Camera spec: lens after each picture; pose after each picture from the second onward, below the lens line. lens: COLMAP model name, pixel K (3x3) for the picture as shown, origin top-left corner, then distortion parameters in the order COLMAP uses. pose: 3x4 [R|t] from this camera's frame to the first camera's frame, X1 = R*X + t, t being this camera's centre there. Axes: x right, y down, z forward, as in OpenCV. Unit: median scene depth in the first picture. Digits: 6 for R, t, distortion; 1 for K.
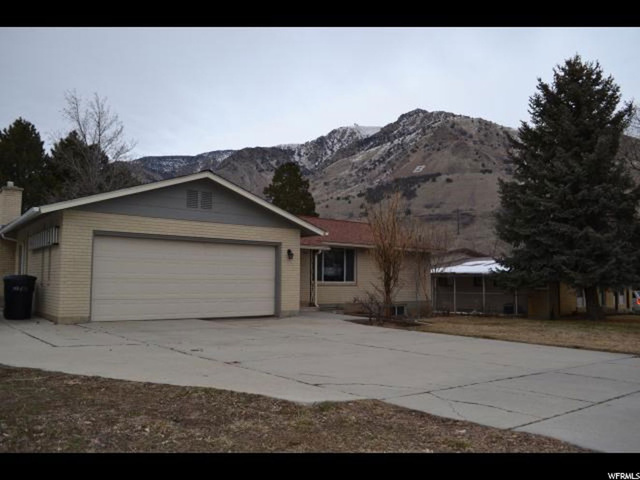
lens RADIAL K [[521.7, 0, 320.3], [0, 521.7, 250.7], [0, 0, 1]] dist [-0.072119, 0.005444]
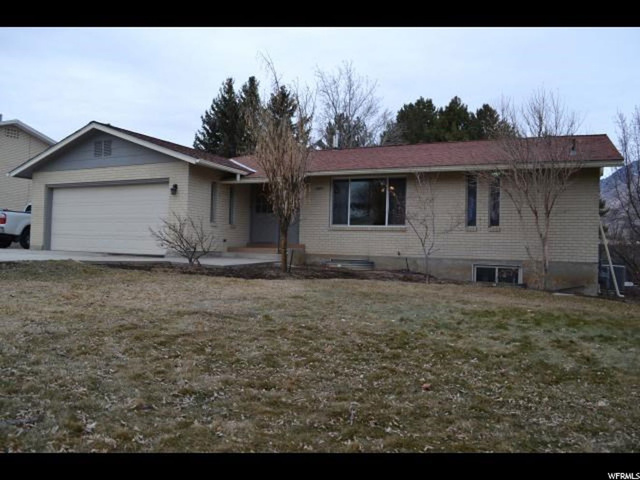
lens RADIAL K [[521.7, 0, 320.3], [0, 521.7, 250.7], [0, 0, 1]] dist [-0.072119, 0.005444]
pose [[0.406735, 0.006668, -0.913522, 0.206821], [0.029209, 0.999367, 0.020300, 0.024370], [0.913079, -0.034940, 0.406283, 0.202883]]
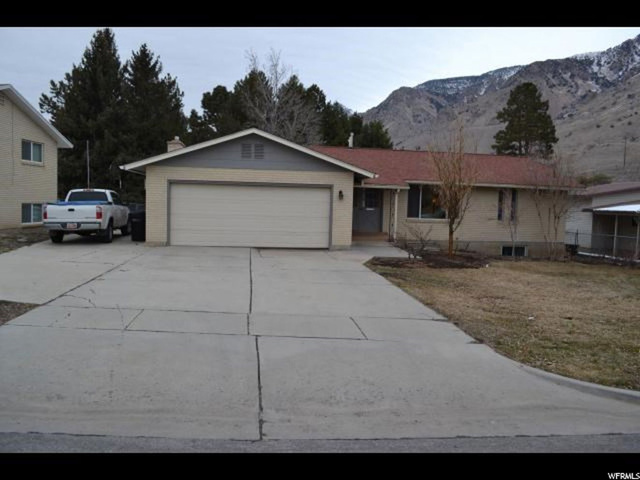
lens RADIAL K [[521.7, 0, 320.3], [0, 521.7, 250.7], [0, 0, 1]] dist [-0.072119, 0.005444]
pose [[0.854292, 0.068746, -0.515227, 0.115420], [0.007665, 0.989441, 0.144730, -0.008845], [0.519736, -0.127591, 0.844745, 0.003699]]
